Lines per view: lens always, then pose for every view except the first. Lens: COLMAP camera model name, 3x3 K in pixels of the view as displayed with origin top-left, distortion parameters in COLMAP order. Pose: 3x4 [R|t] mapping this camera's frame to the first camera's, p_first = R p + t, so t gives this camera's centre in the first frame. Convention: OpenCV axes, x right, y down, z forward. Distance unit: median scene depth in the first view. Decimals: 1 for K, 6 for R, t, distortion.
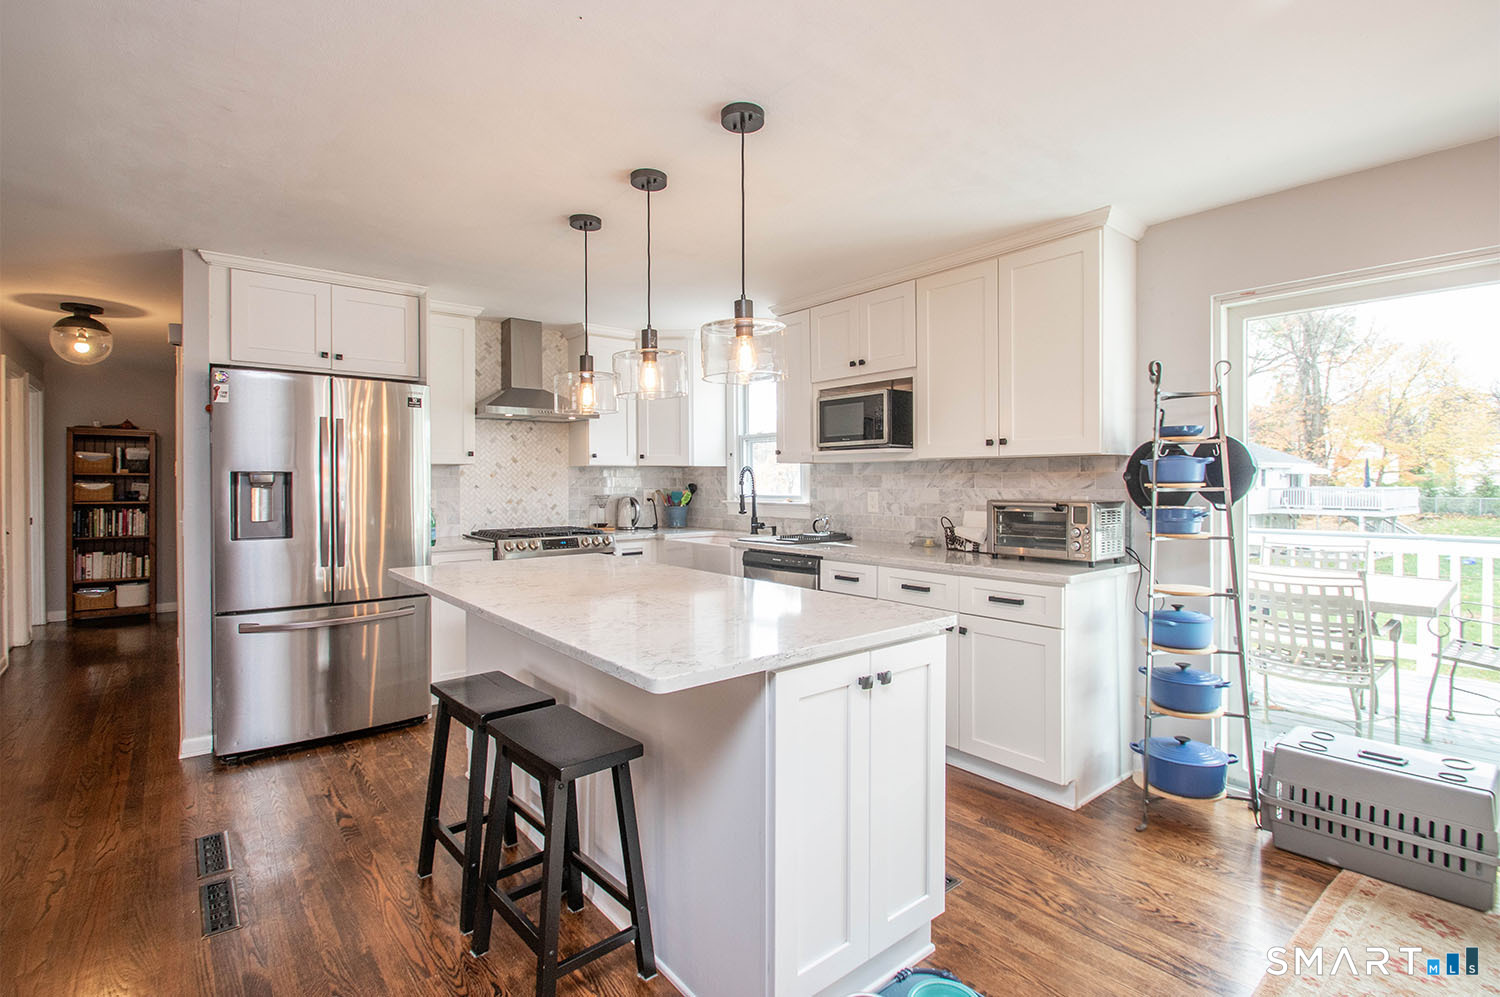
lens RADIAL K [[710.4, 0, 755.2], [0, 710.4, 488.3], [0, 0, 1]] dist [0.025526, -0.023117]
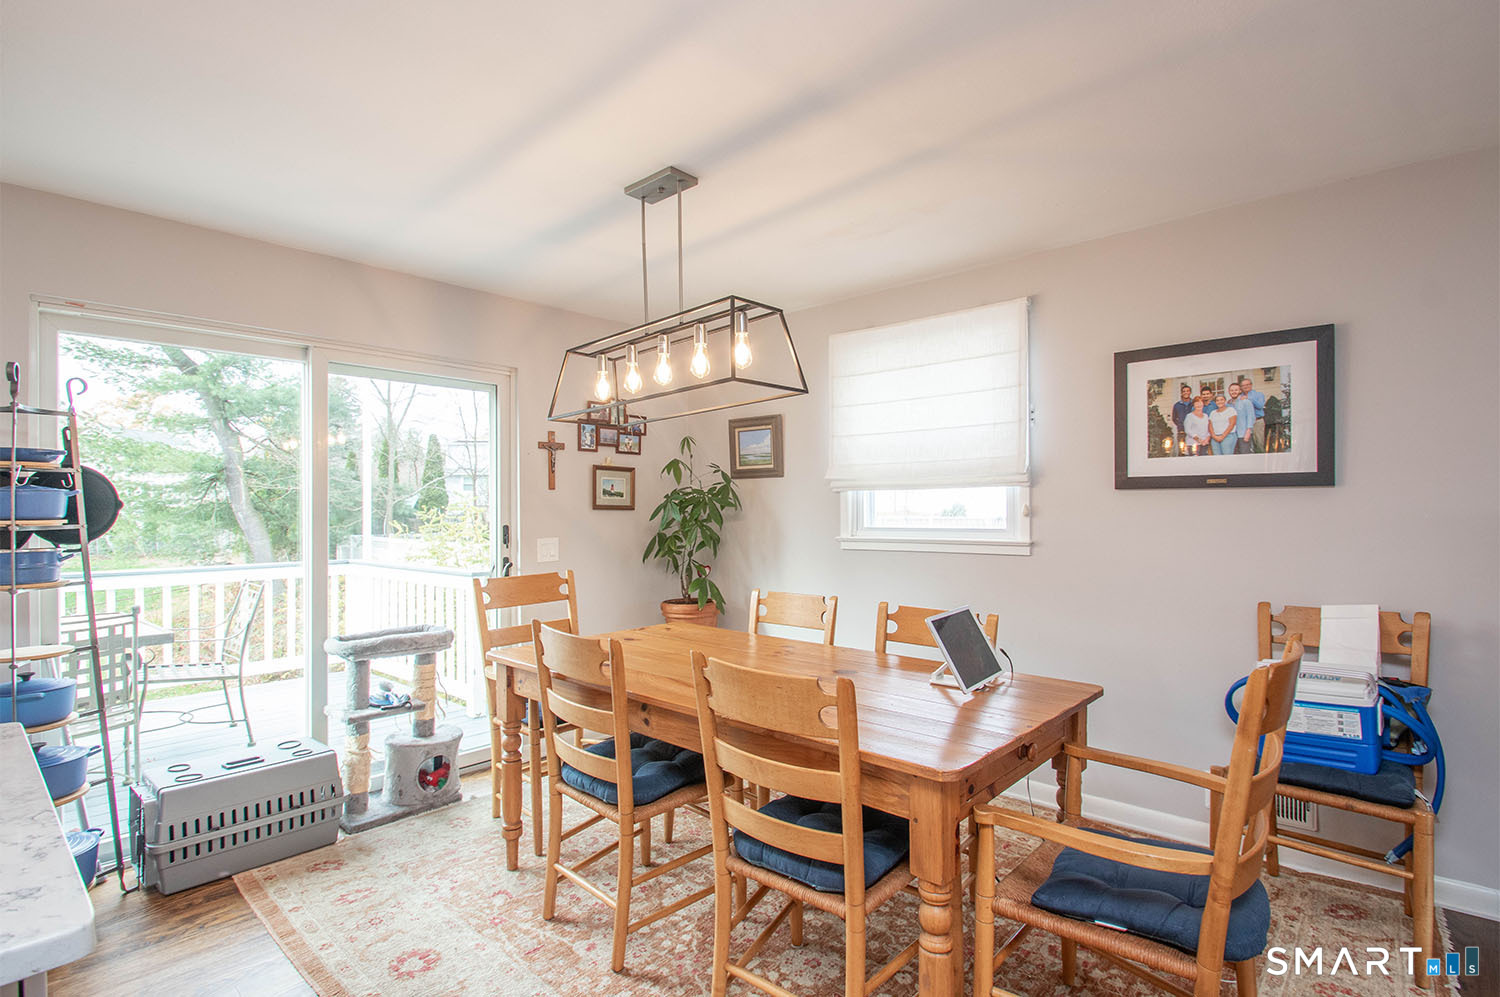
lens RADIAL K [[734.5, 0, 757.9], [0, 734.5, 493.3], [0, 0, 1]] dist [-0.000121, -0.000814]
pose [[-0.140394, 0.030382, 0.989629, -0.327873], [0.021696, 0.999383, -0.027604, 0.003126], [-0.989858, 0.017596, -0.140967, 0.295336]]
